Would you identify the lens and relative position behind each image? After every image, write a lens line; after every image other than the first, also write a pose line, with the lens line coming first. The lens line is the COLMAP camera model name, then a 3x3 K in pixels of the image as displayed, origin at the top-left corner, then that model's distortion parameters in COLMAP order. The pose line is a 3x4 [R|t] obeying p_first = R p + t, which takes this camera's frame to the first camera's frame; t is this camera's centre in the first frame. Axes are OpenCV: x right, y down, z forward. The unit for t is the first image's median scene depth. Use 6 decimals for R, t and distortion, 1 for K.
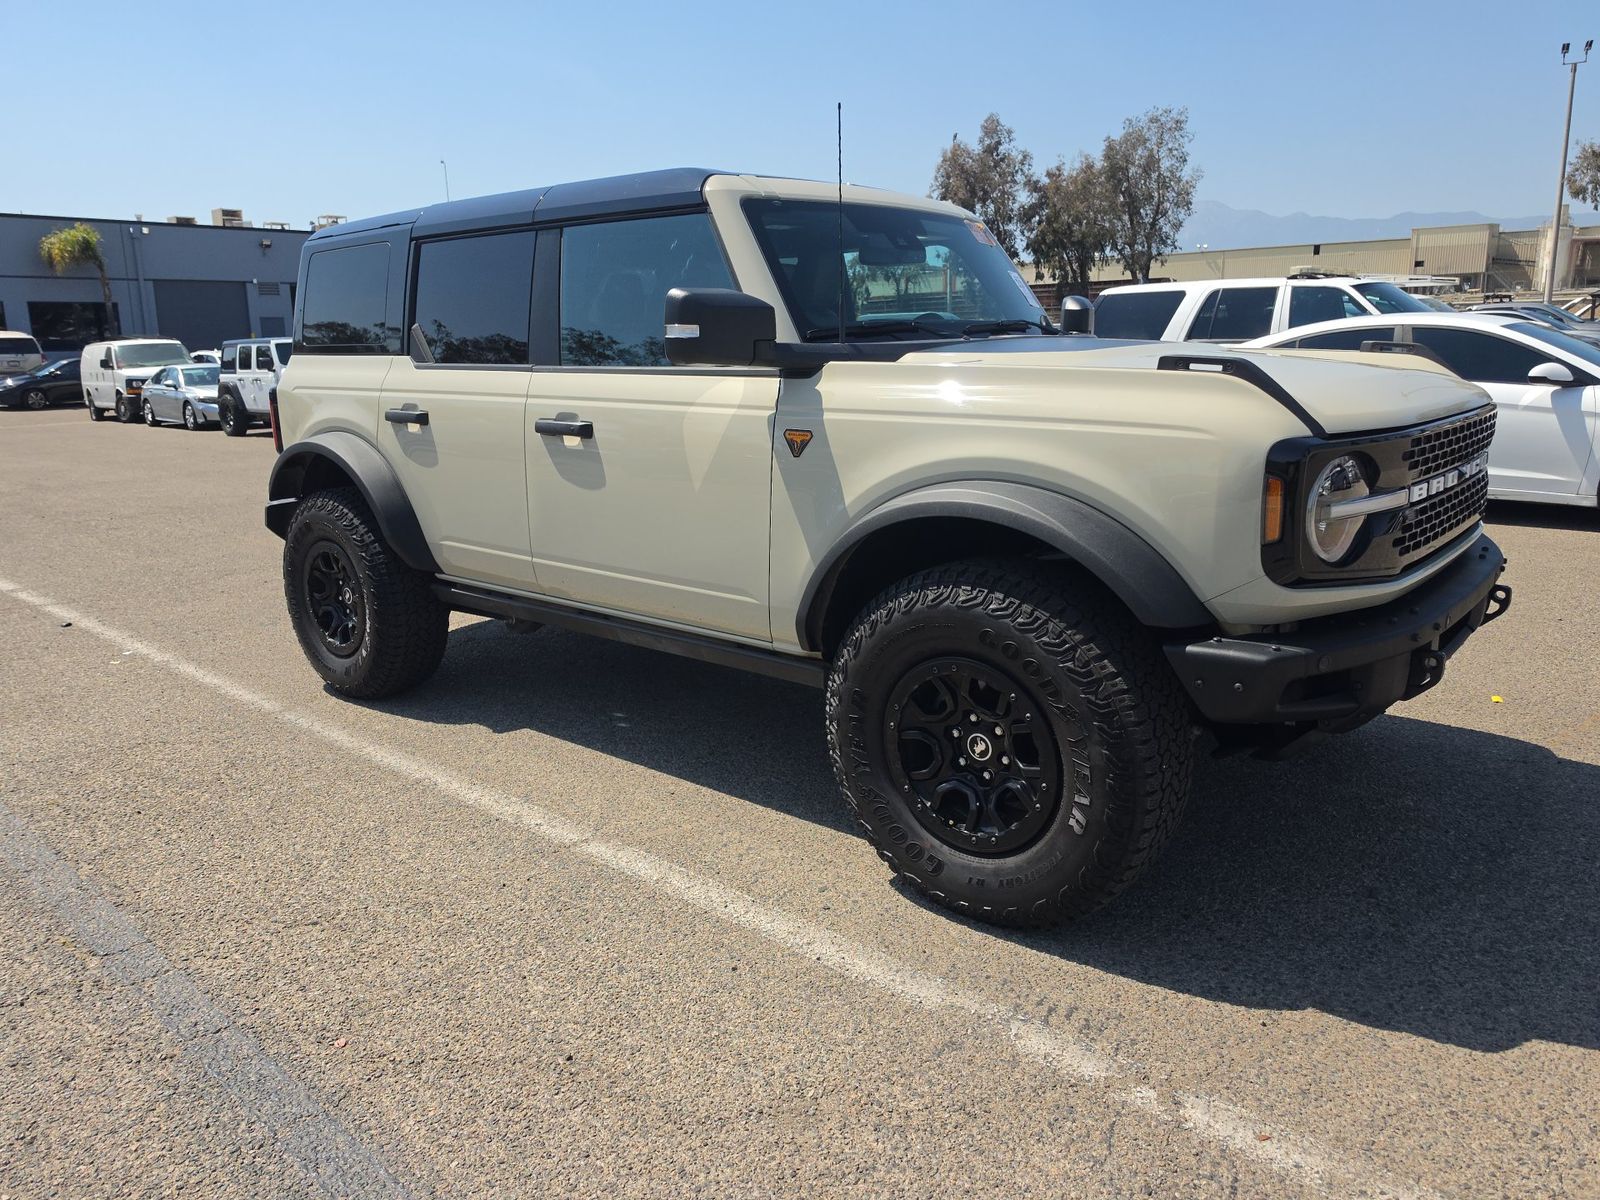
lens RADIAL K [[1143.0, 0, 800.0], [0, 1143.0, 600.0], [0, 0, 1]] dist [0.001581, 0.009412]
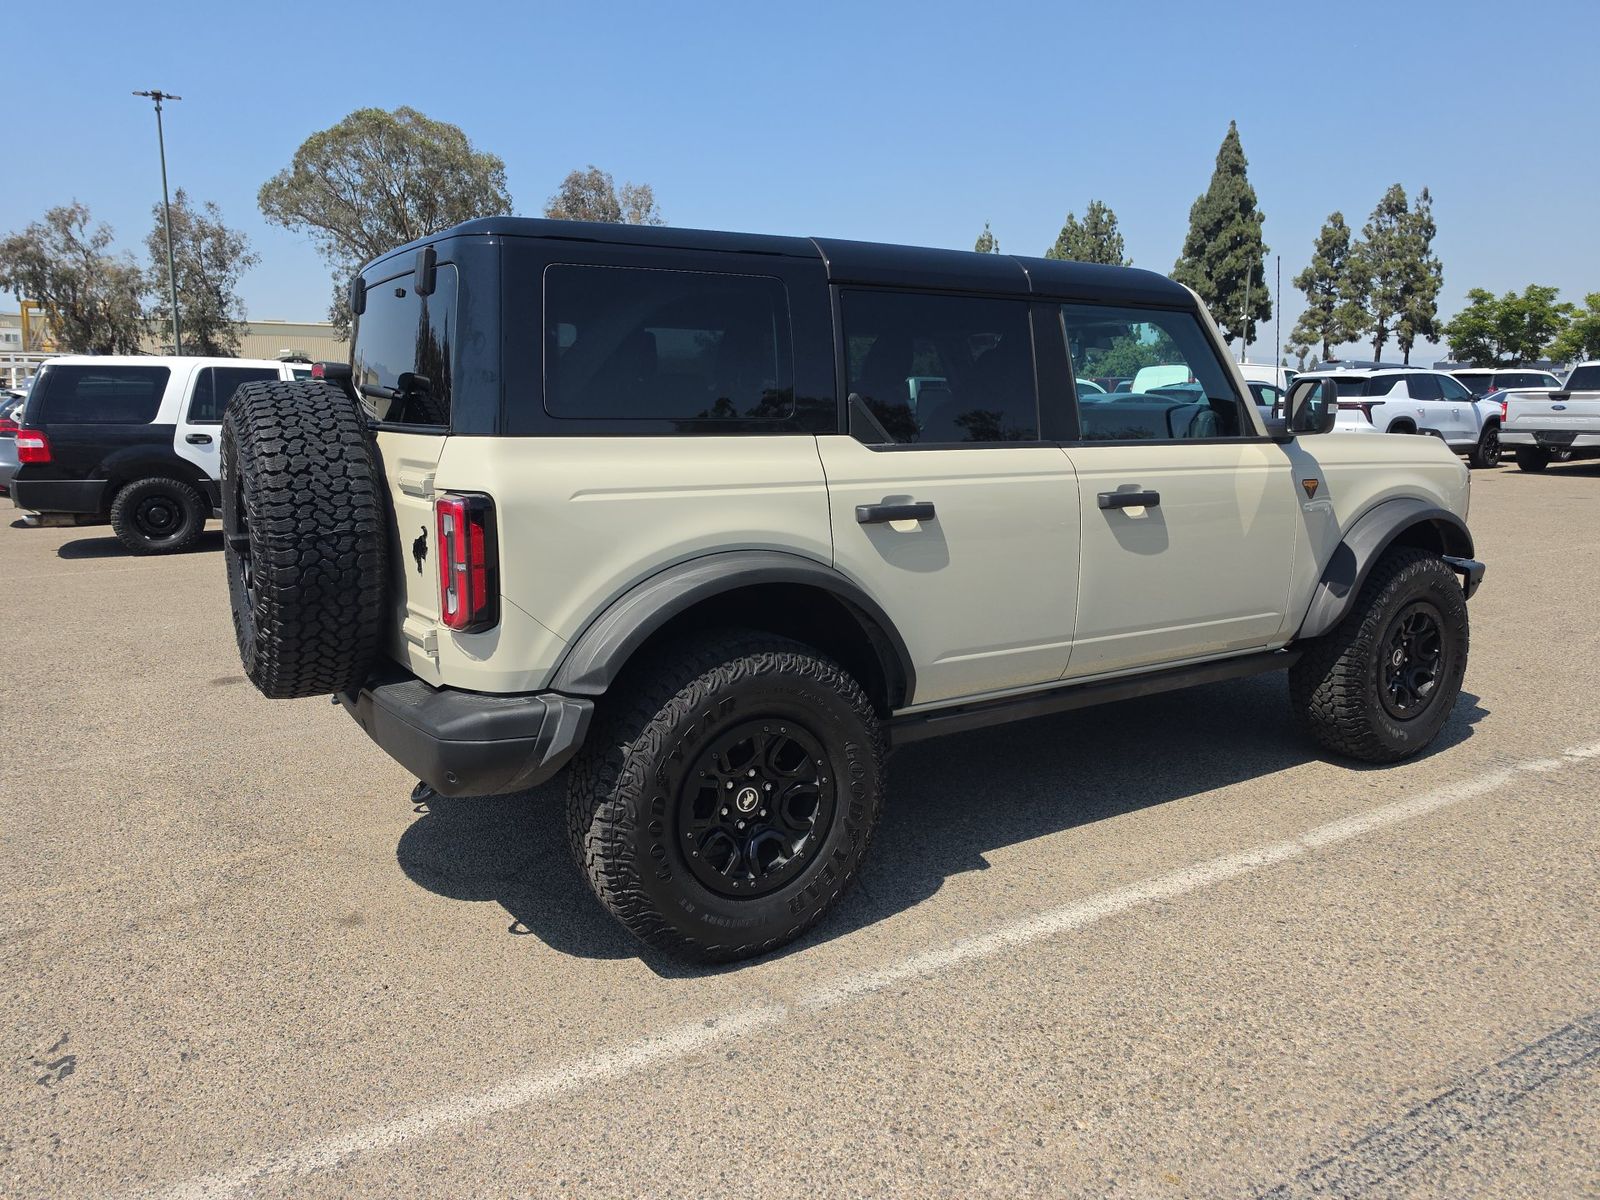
lens RADIAL K [[1143.0, 0, 800.0], [0, 1143.0, 600.0], [0, 0, 1]] dist [0.001581, 0.009412]
pose [[0.291199, -0.151010, 0.944669, -1.222214], [0.204447, 0.974473, 0.092752, -0.210228], [-0.934561, 0.166125, 0.314639, 0.937815]]
